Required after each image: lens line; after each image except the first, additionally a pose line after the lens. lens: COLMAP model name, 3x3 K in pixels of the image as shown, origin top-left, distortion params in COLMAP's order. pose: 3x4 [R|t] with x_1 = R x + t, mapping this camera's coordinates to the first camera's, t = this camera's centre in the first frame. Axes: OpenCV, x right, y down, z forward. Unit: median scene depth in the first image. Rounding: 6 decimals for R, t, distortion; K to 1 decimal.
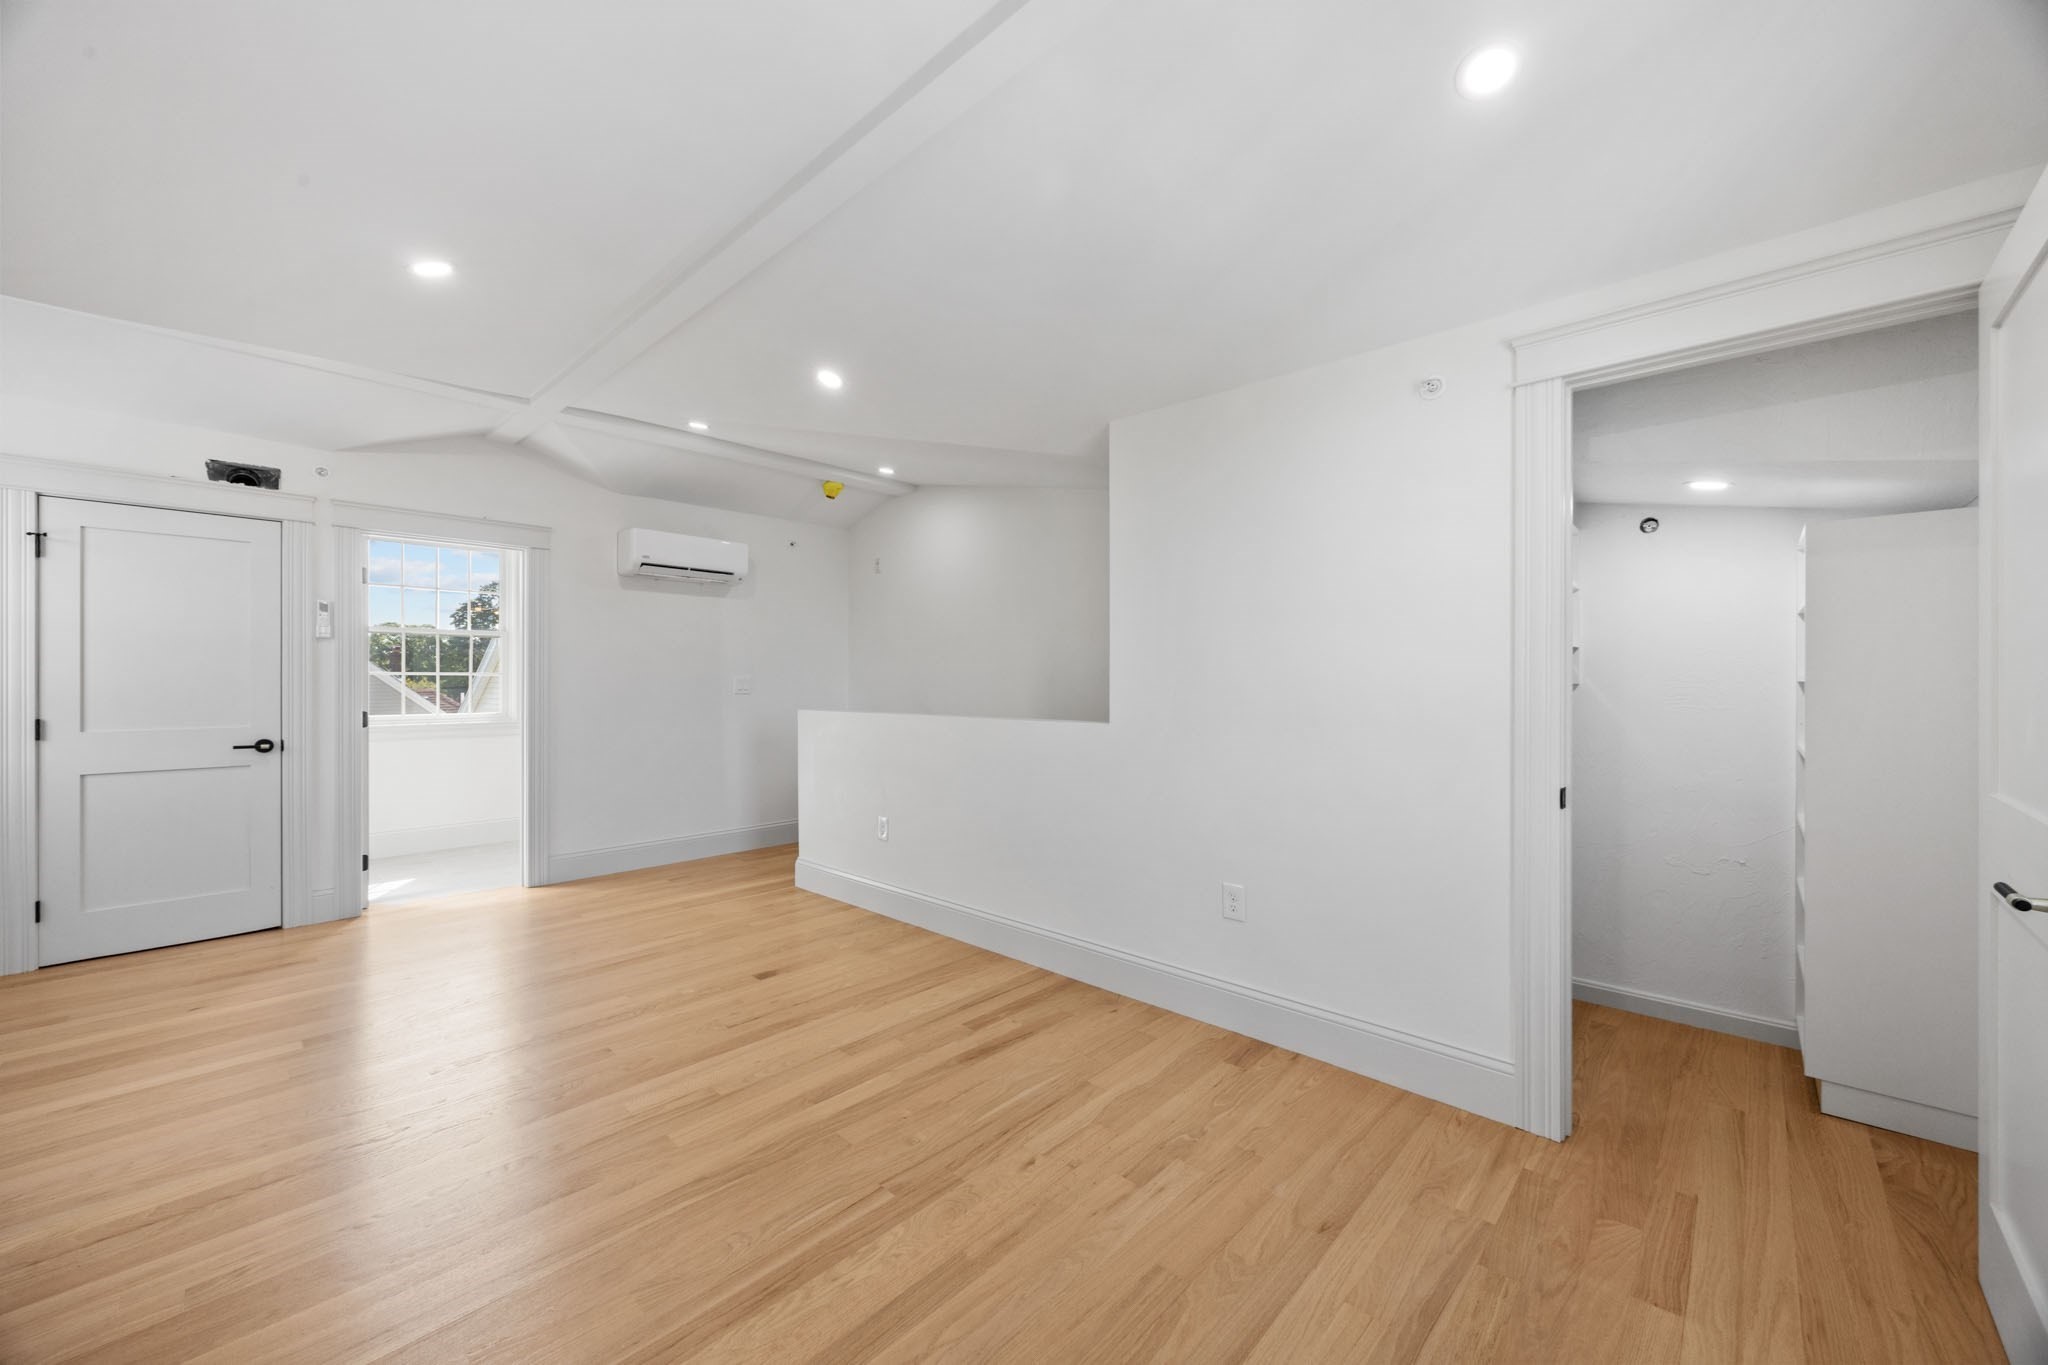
lens RADIAL K [[787.2, 0, 1028.0], [0, 787.2, 683.5], [0, 0, 1]] dist [-0.001066, -0.000441]
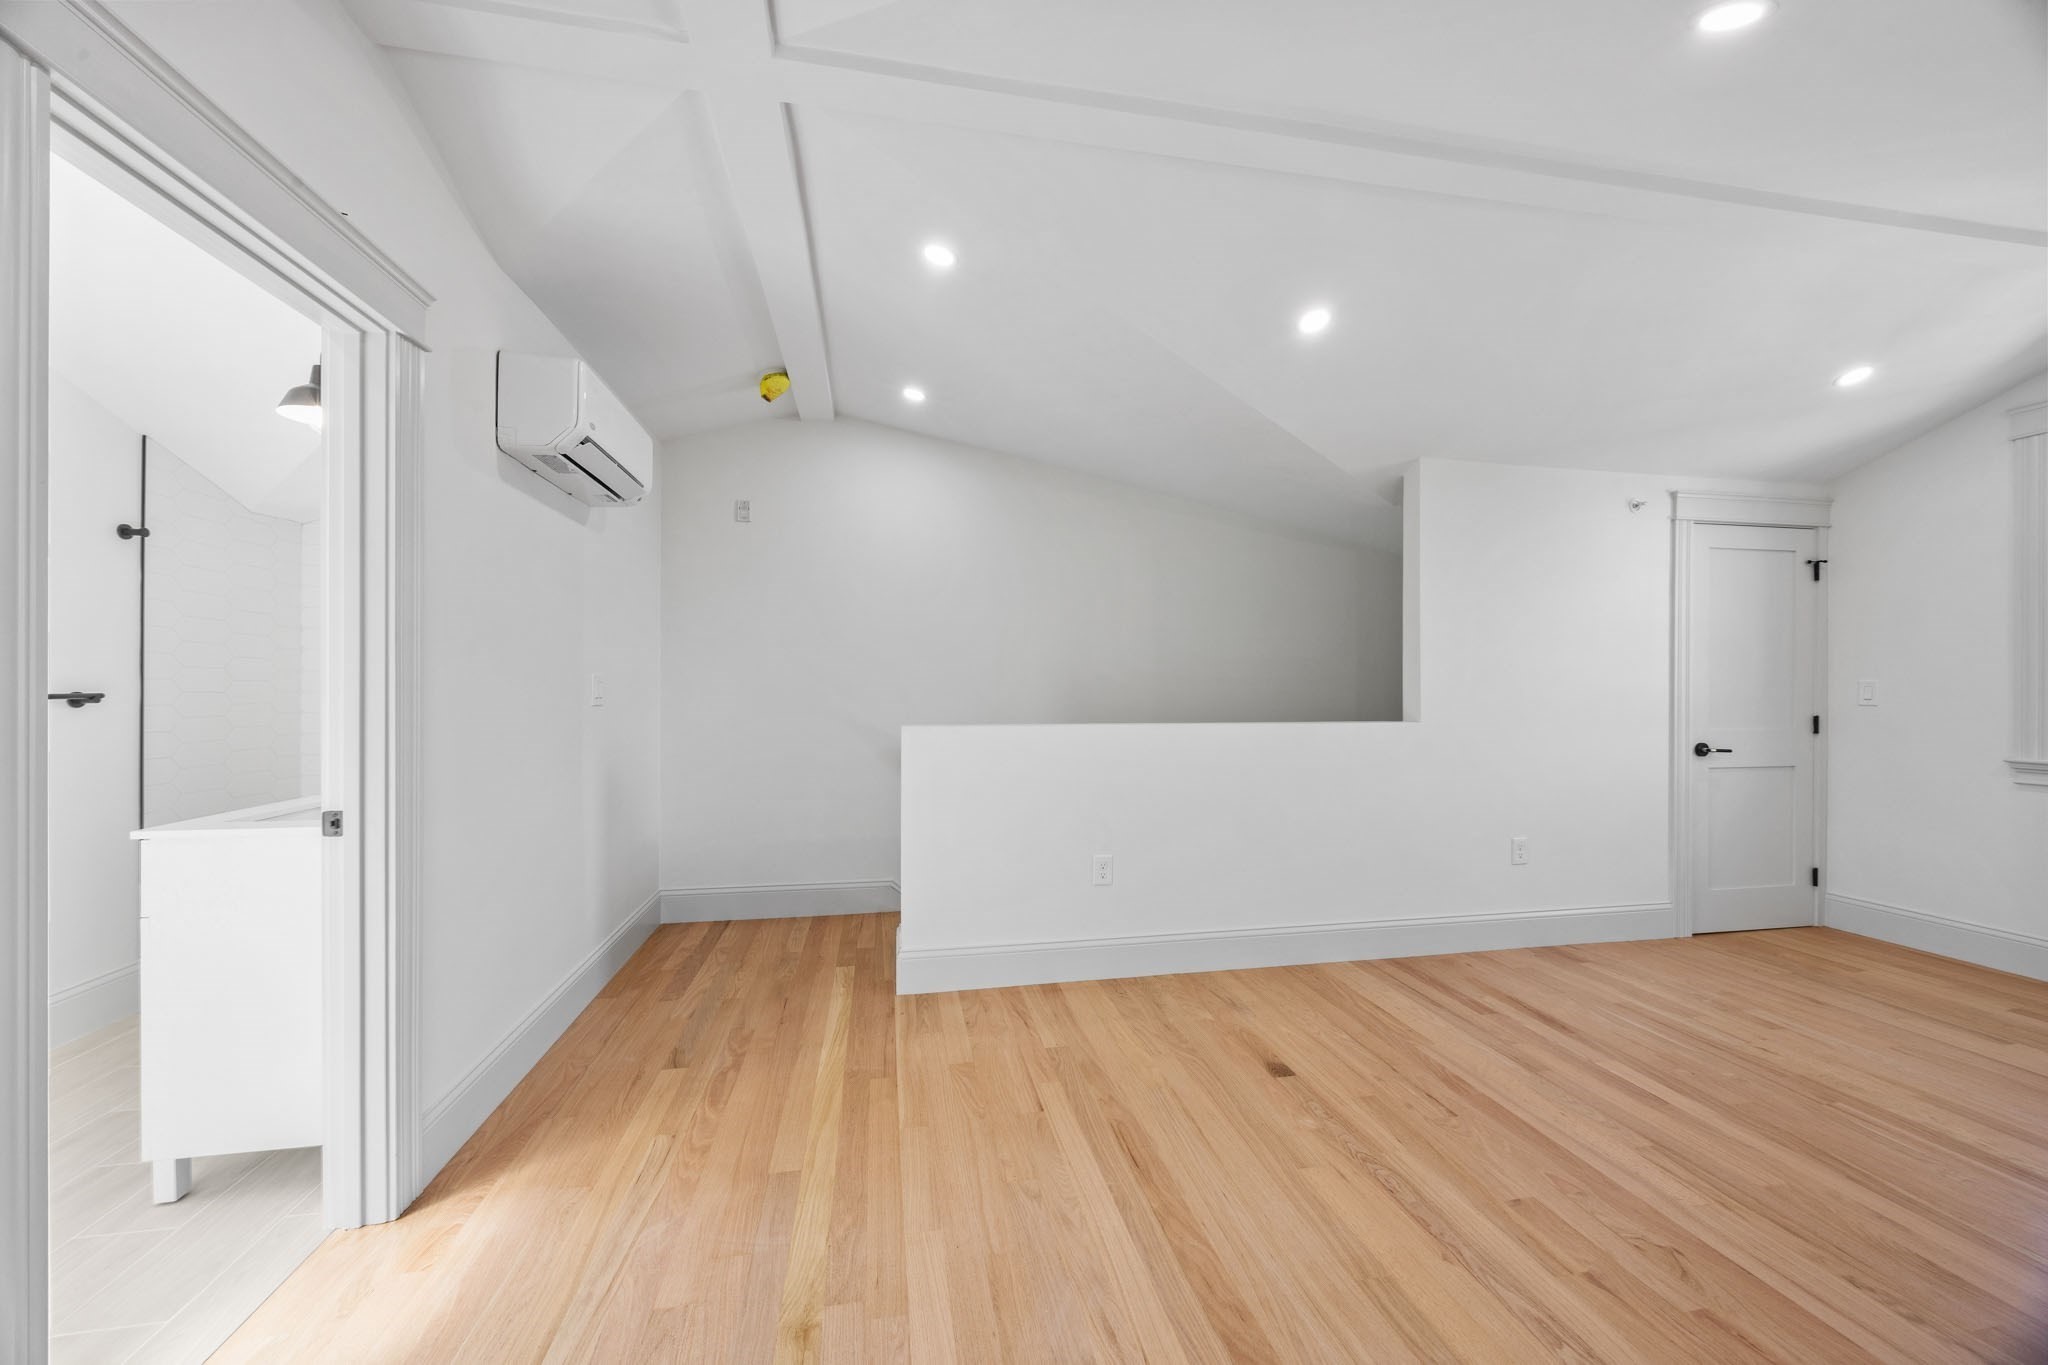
lens RADIAL K [[787.2, 0, 1032.9], [0, 787.2, 682.1], [0, 0, 1]] dist [-0.001066, -0.000441]
pose [[0.581063, 0.010640, 0.813789, -1.190713], [0.001376, 0.999900, -0.014056, 0.011698], [-0.813858, 0.009287, 0.580990, 0.824016]]
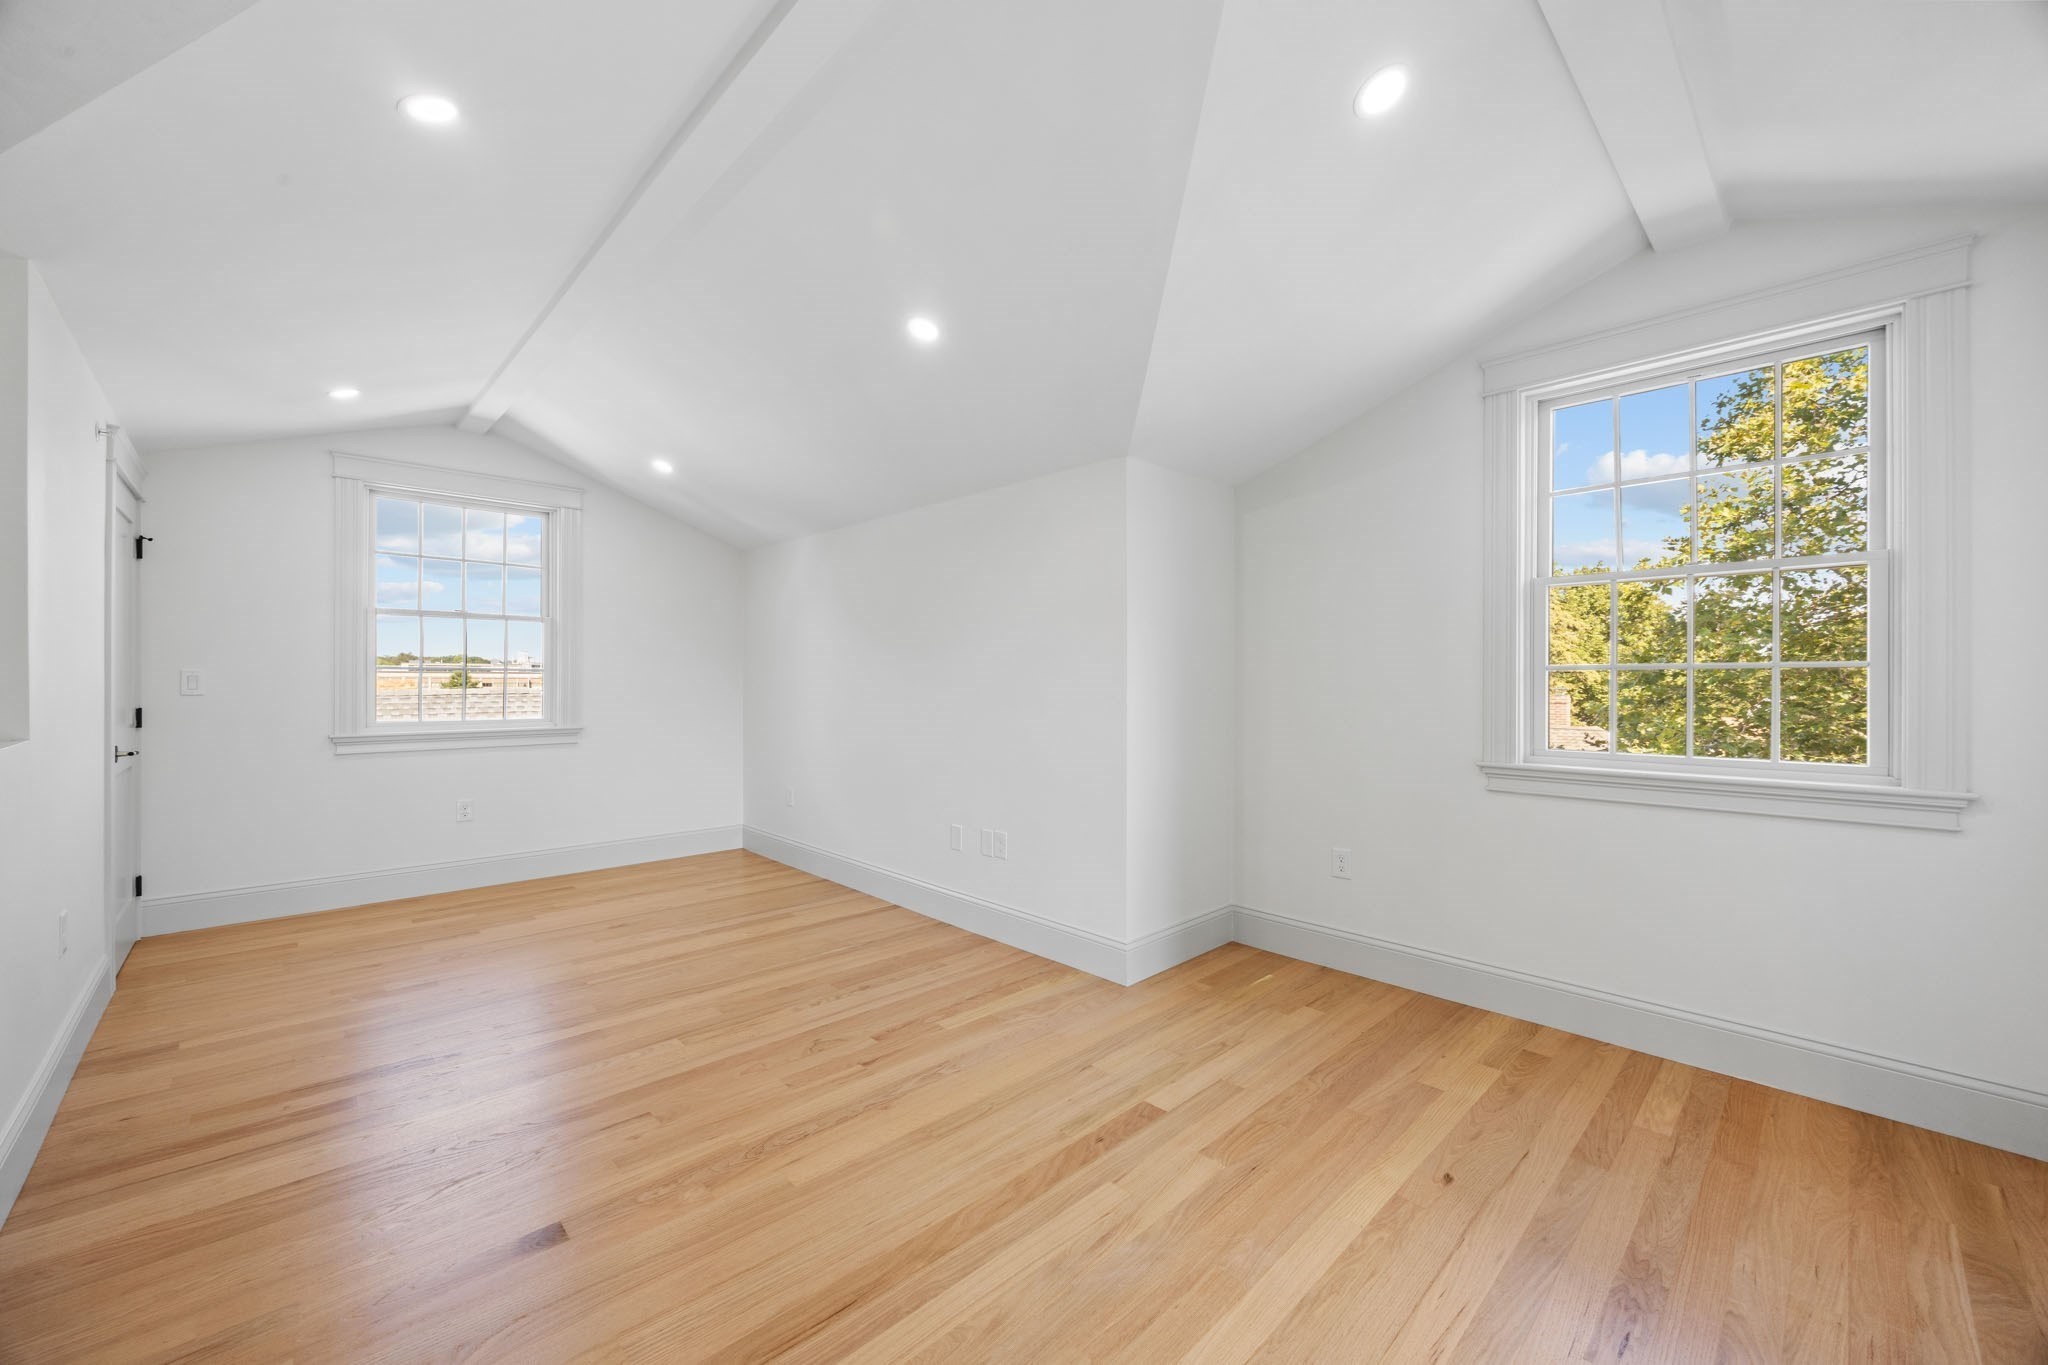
lens RADIAL K [[787.2, 0, 1009.1], [0, 787.2, 674.4], [0, 0, 1]] dist [-0.001066, -0.000441]
pose [[-0.997956, 0.002491, 0.063859, -0.732417], [0.002298, 0.999993, -0.003088, 0.008841], [-0.063867, -0.002935, -0.997954, 1.633760]]
